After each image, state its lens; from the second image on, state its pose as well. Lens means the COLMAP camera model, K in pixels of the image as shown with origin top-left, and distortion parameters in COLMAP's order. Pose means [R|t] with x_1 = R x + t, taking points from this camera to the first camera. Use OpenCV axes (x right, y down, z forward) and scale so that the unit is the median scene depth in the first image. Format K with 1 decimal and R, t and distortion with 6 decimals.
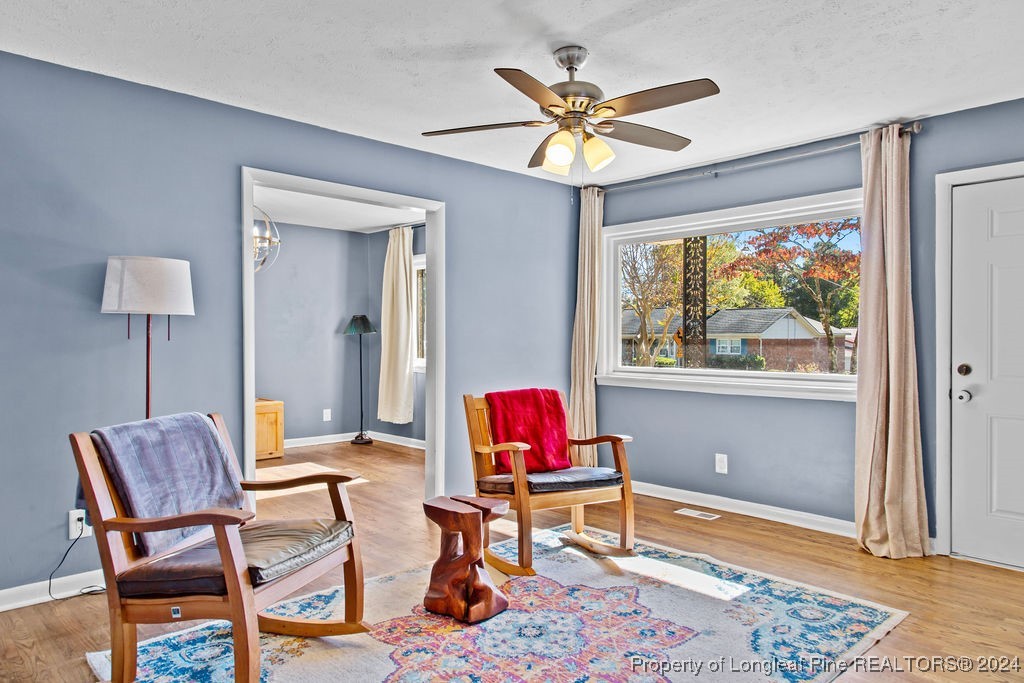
lens RADIAL K [[663.4, 0, 528.4], [0, 663.4, 339.1], [0, 0, 1]] dist [-0.059370, 0.000742]
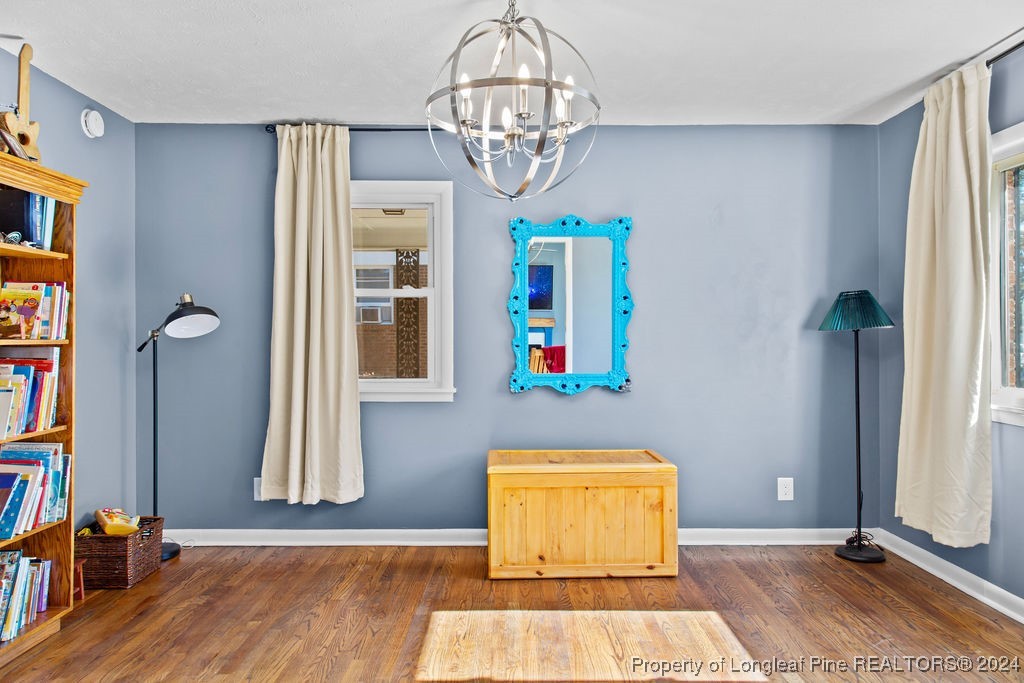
lens RADIAL K [[677.0, 0, 513.8], [0, 677.0, 339.4], [0, 0, 1]] dist [0.011253, 0.001194]
pose [[0.717284, -0.001257, -0.696780, -0.088270], [0.001637, 0.999999, -0.000118, -0.001410], [0.696779, -0.001056, 0.717285, 0.471377]]
